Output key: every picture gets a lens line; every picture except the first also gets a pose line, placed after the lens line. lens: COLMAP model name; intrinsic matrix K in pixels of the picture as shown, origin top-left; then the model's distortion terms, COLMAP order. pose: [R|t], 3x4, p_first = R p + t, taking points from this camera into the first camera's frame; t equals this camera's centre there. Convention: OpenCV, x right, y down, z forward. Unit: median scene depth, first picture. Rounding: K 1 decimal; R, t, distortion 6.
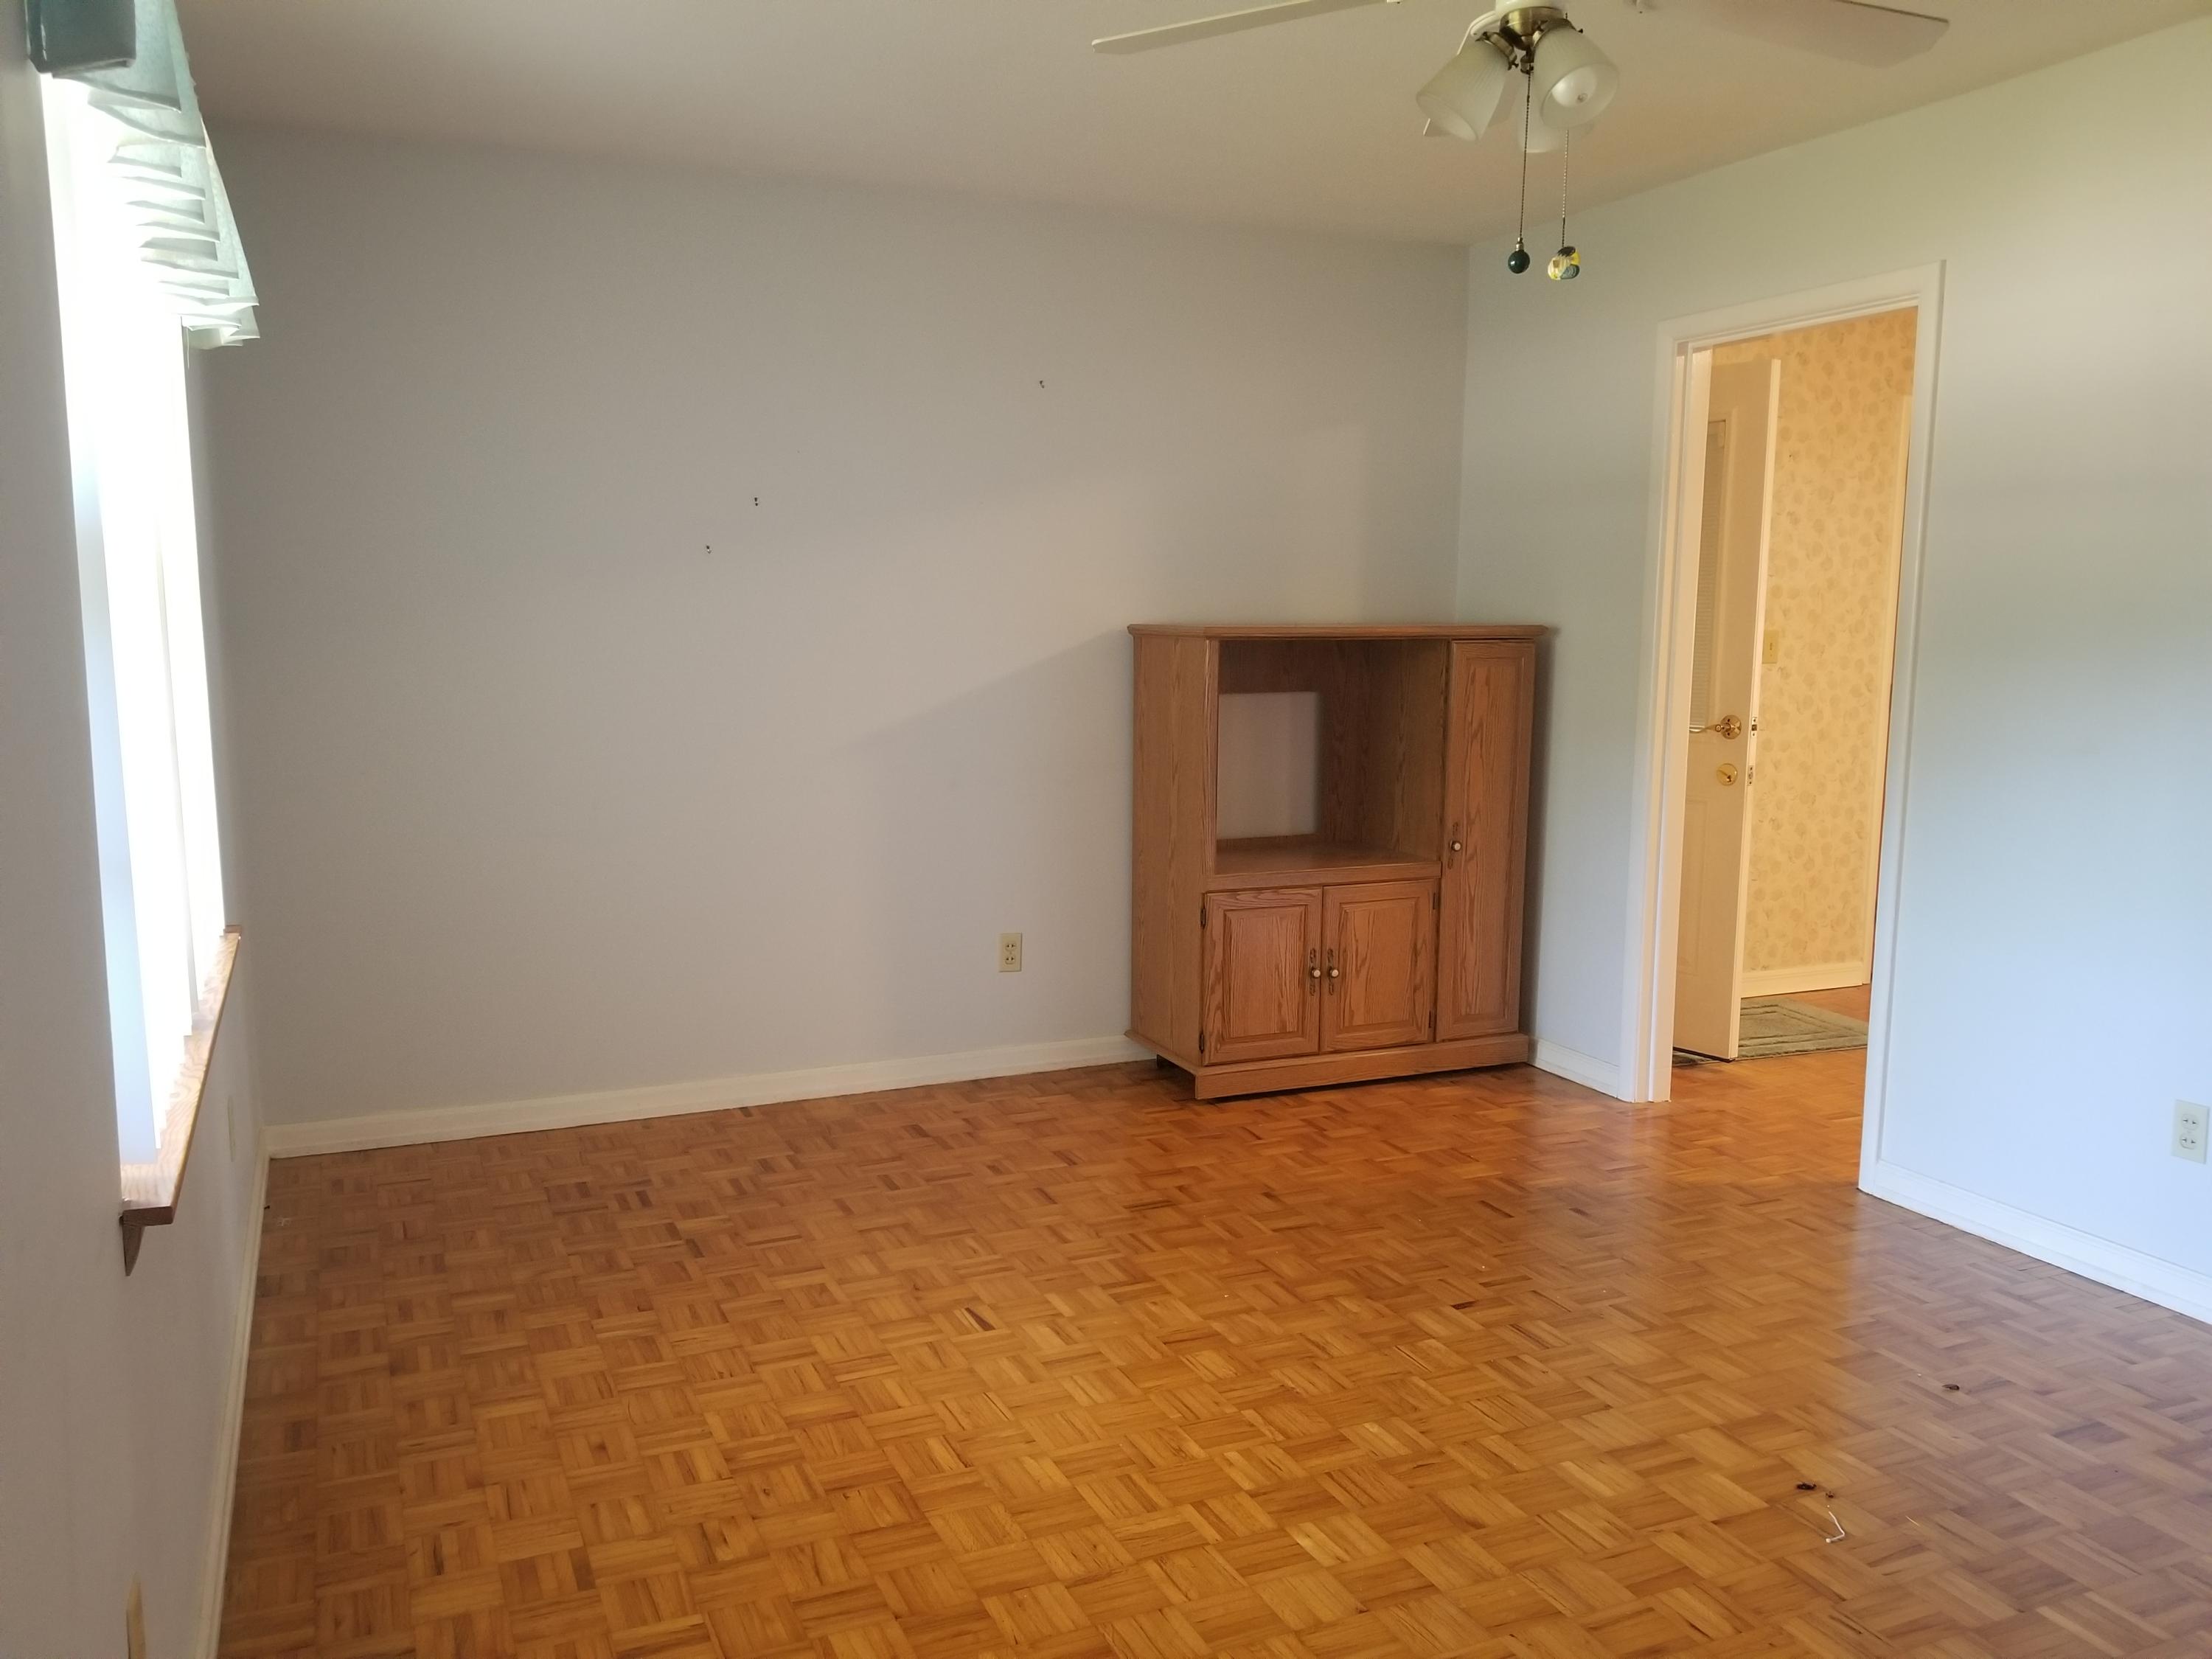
lens RADIAL K [[1732.8, 0, 1102.4], [0, 1732.8, 887.0], [0, 0, 1]] dist [0.015859, -0.088536]
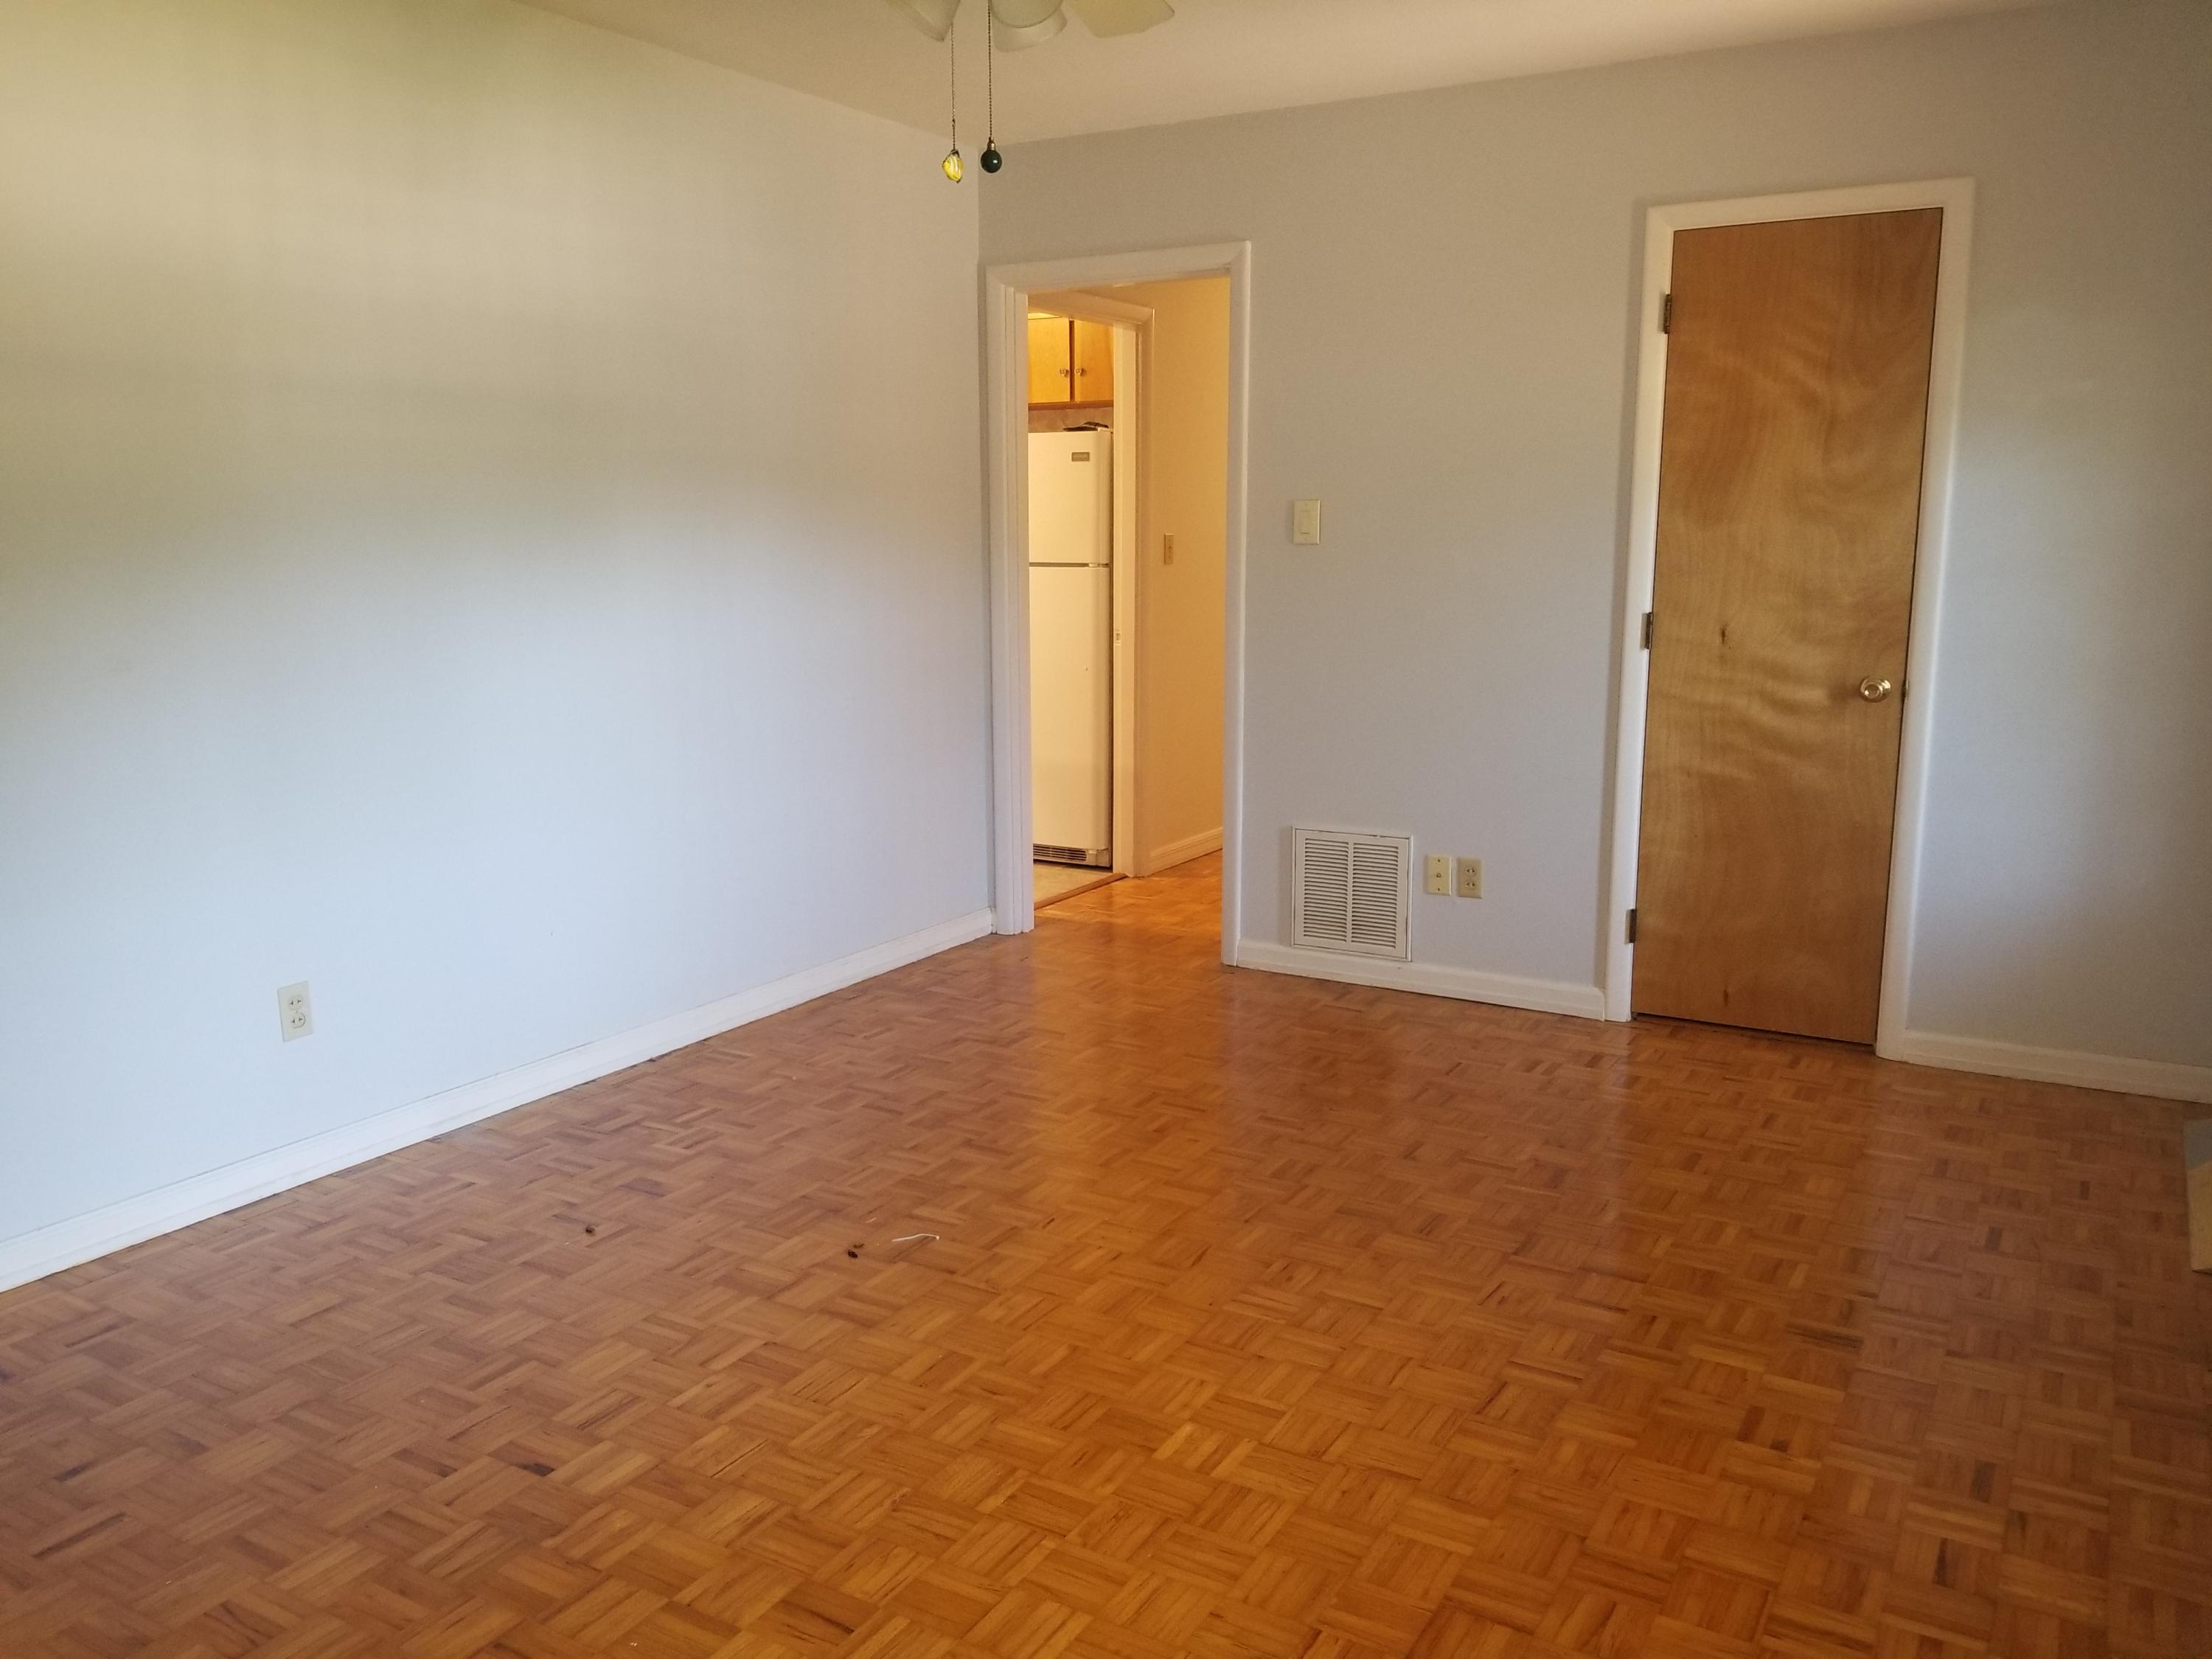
lens RADIAL K [[1722.8, 0, 1100.4], [0, 1722.8, 842.3], [0, 0, 1]] dist [0.004952, -0.070785]
pose [[-0.599204, -0.141456, 0.788000, -0.495057], [0.127711, 0.954774, 0.268507, -0.183129], [-0.790344, 0.261527, -0.554039, 1.234940]]
